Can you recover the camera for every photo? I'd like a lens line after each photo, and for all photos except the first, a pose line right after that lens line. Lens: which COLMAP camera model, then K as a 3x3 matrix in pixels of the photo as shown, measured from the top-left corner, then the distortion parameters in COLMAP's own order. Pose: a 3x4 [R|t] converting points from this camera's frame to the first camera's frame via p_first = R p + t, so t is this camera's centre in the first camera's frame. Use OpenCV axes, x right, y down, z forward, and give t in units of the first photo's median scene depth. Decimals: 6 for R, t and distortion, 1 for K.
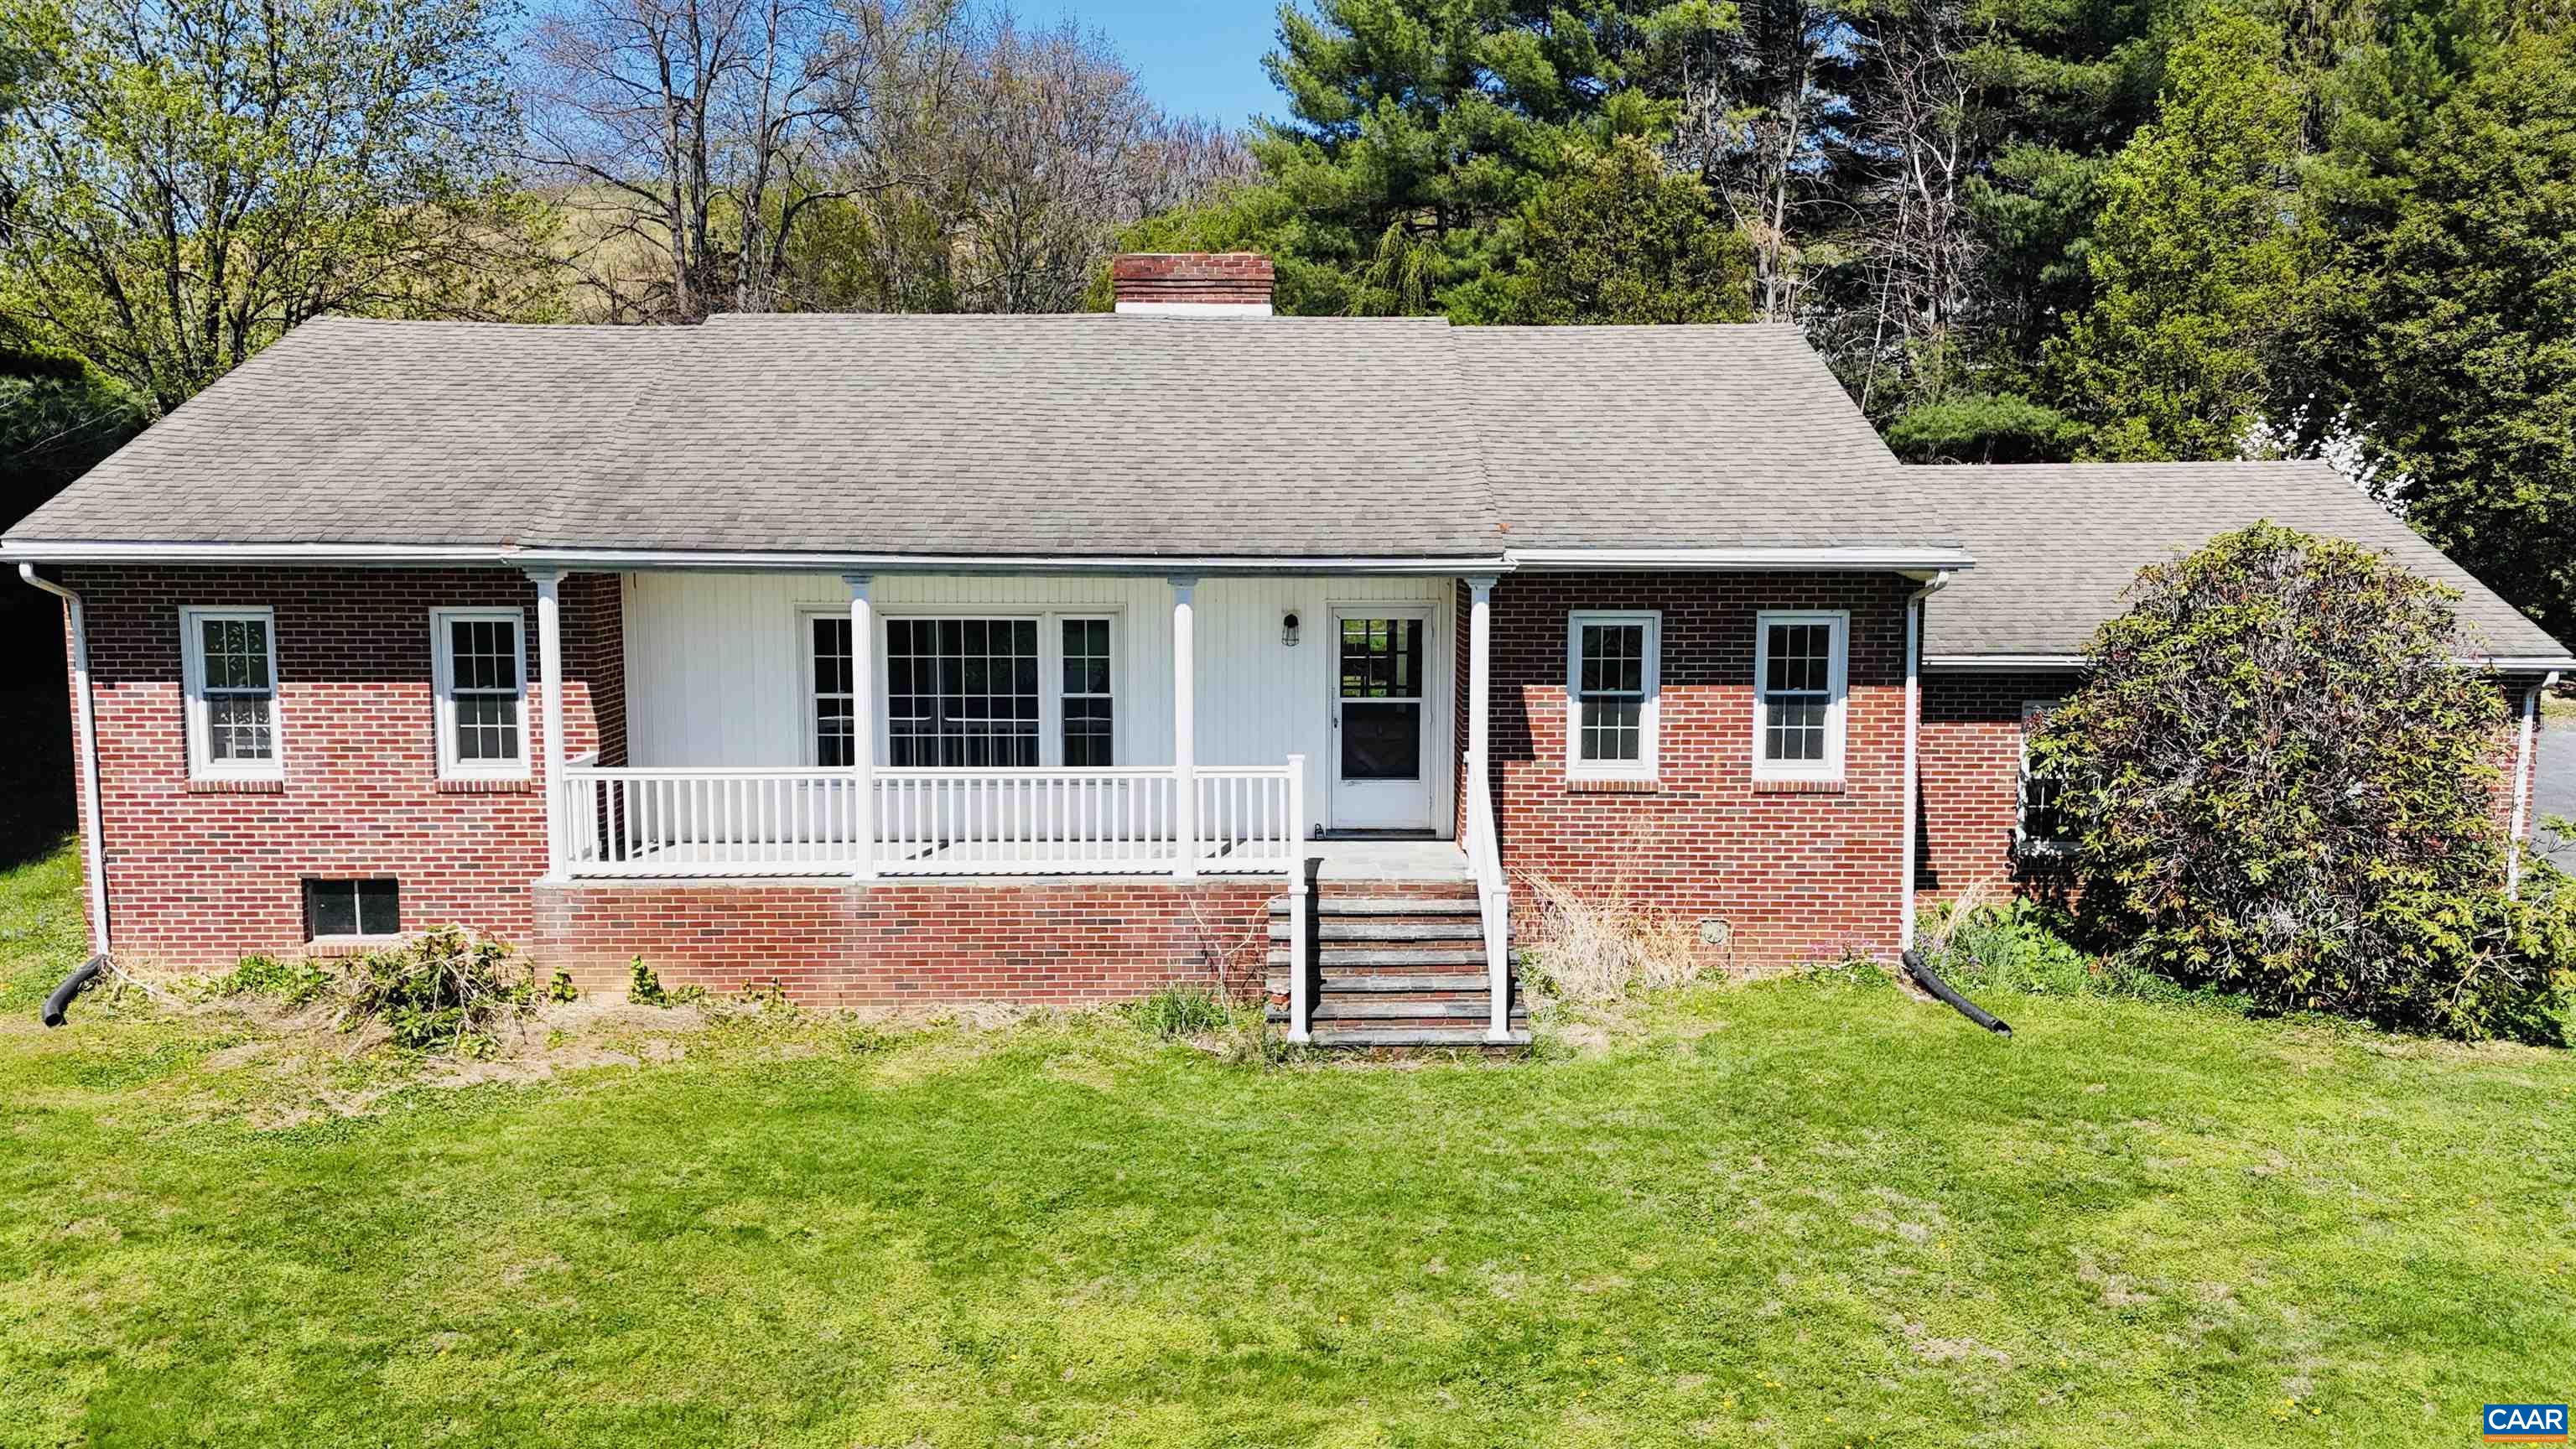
lens RADIAL K [[1898.4, 0, 1294.0], [0, 1898.4, 720.3], [0, 0, 1]] dist [0.079966, -0.081927]
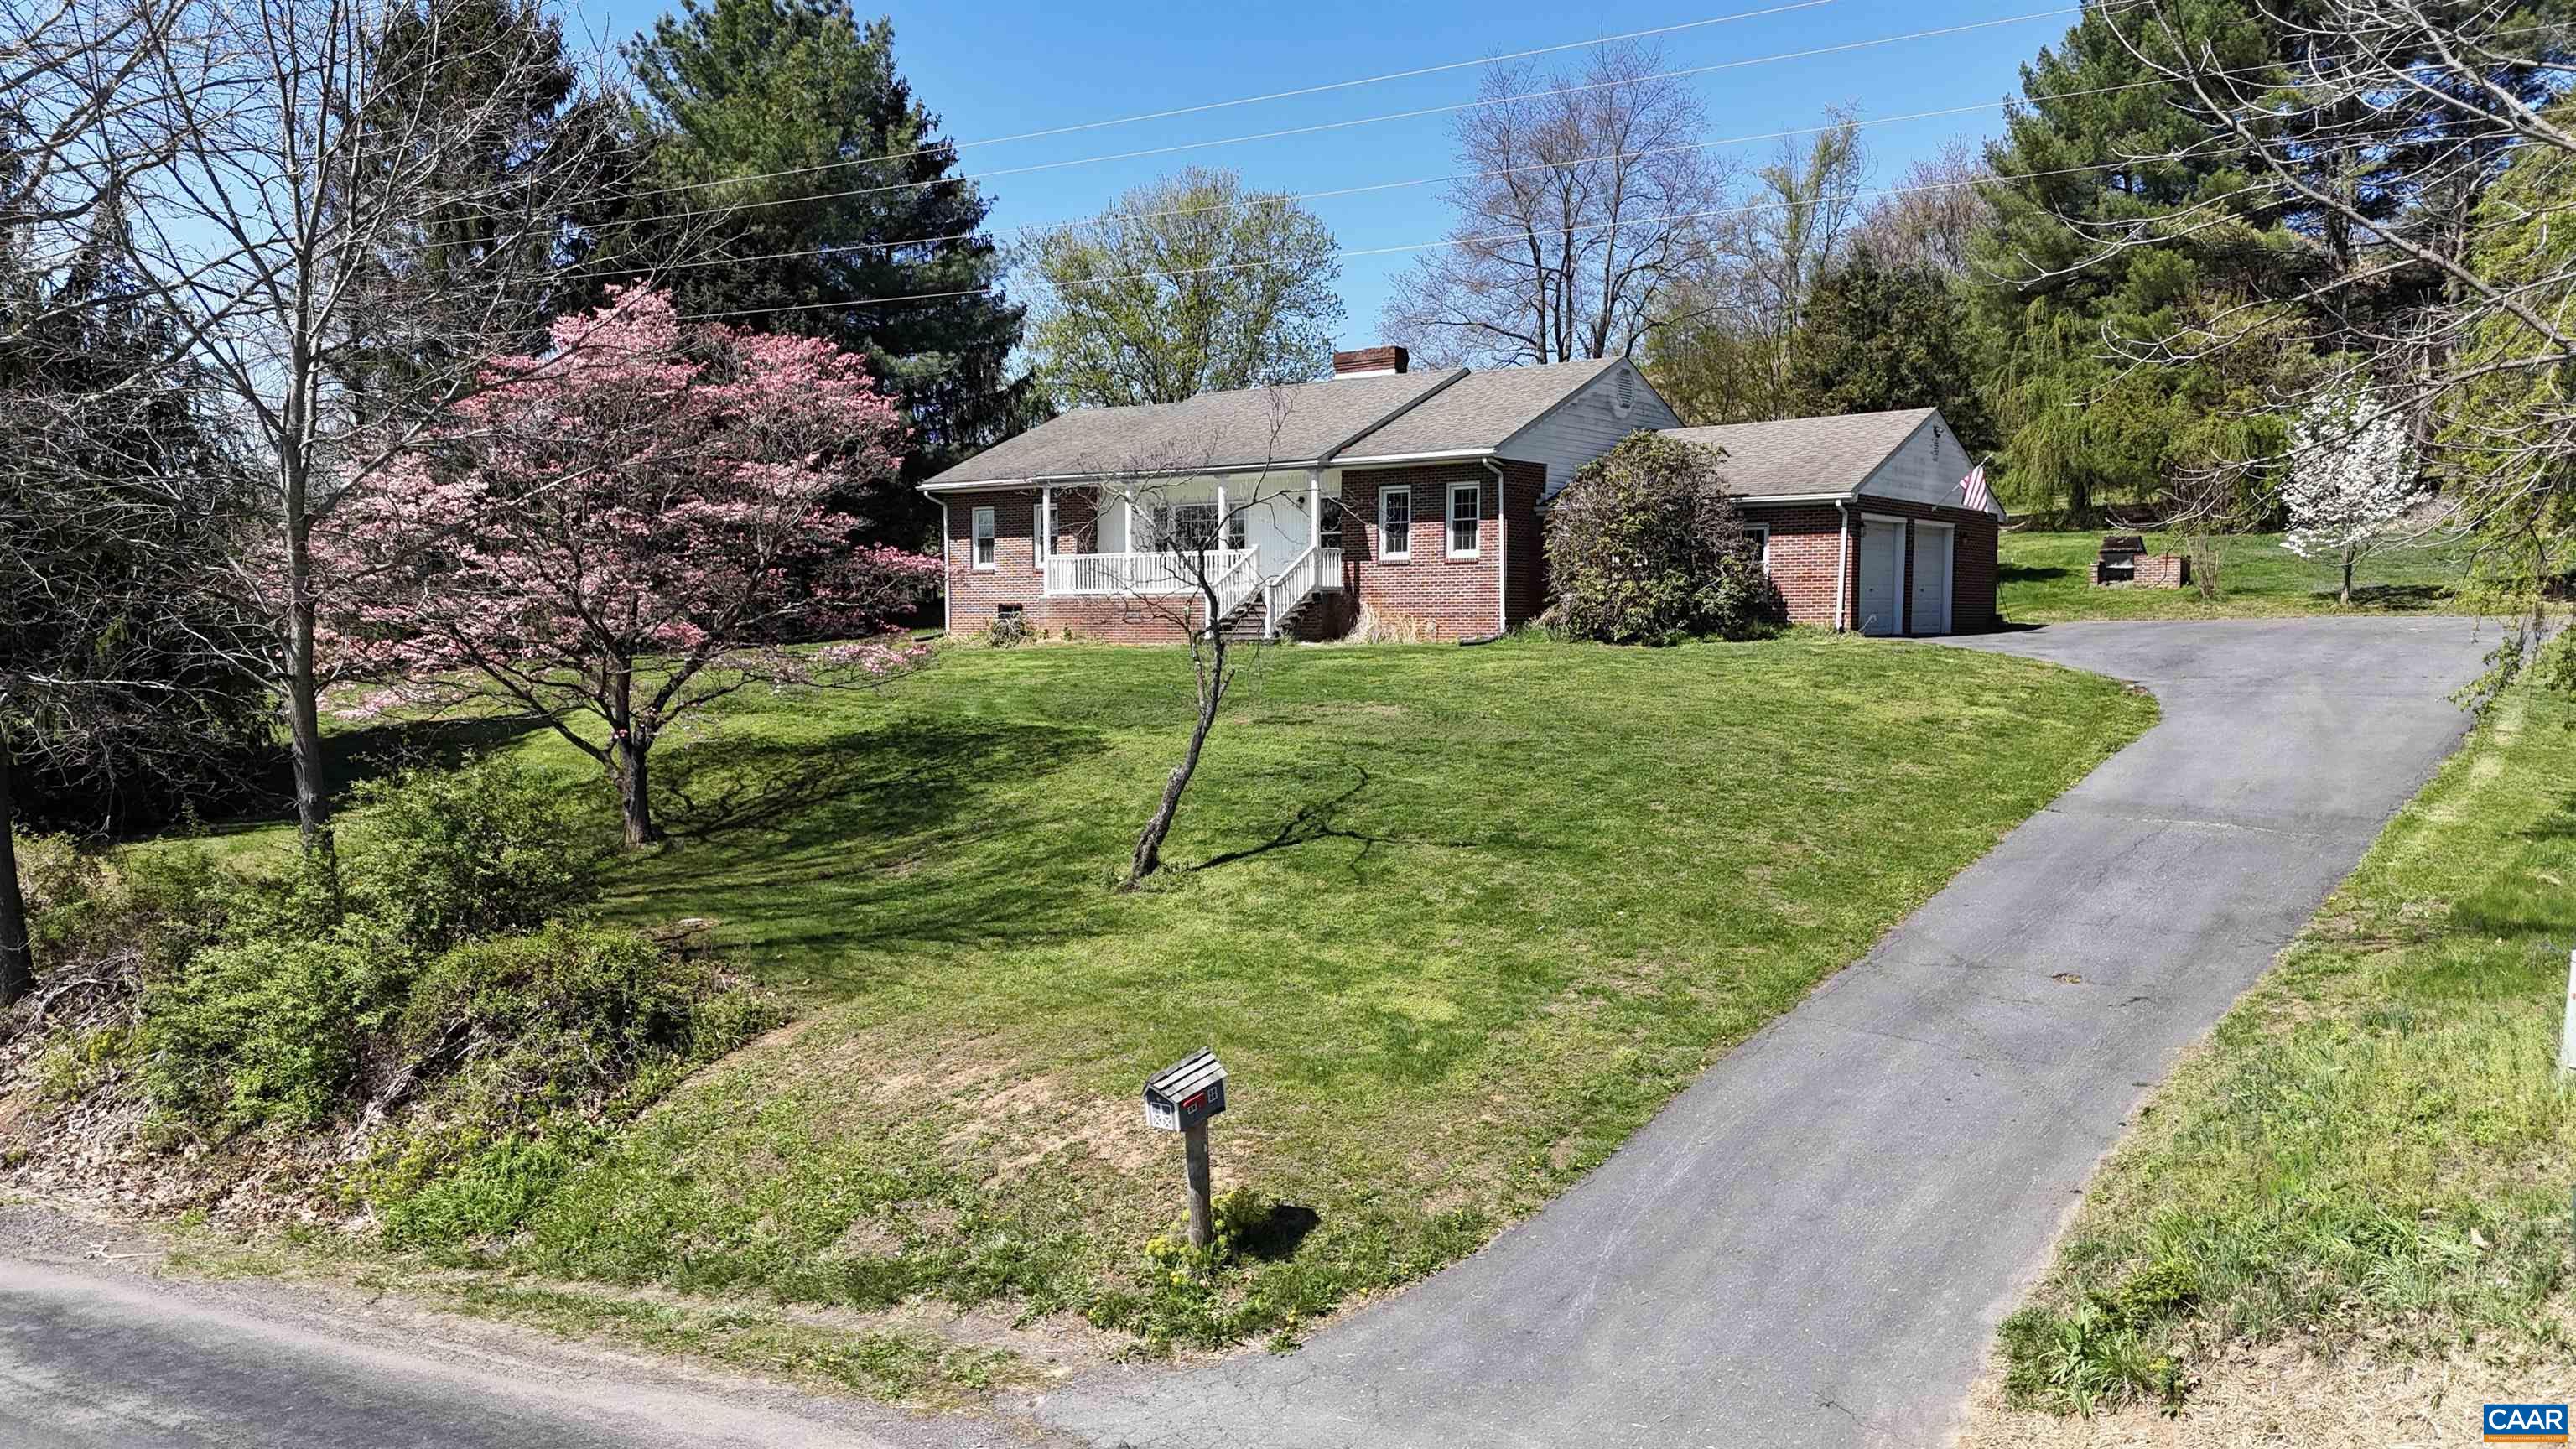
lens RADIAL K [[1898.4, 0, 1298.2], [0, 1898.4, 742.1], [0, 0, 1]] dist [0.079966, -0.081927]
pose [[0.791187, 0.034912, -0.610577, 1.489073], [-0.067358, 0.997270, -0.030259, 0.328962], [0.607854, 0.065068, 0.791378, -0.883425]]
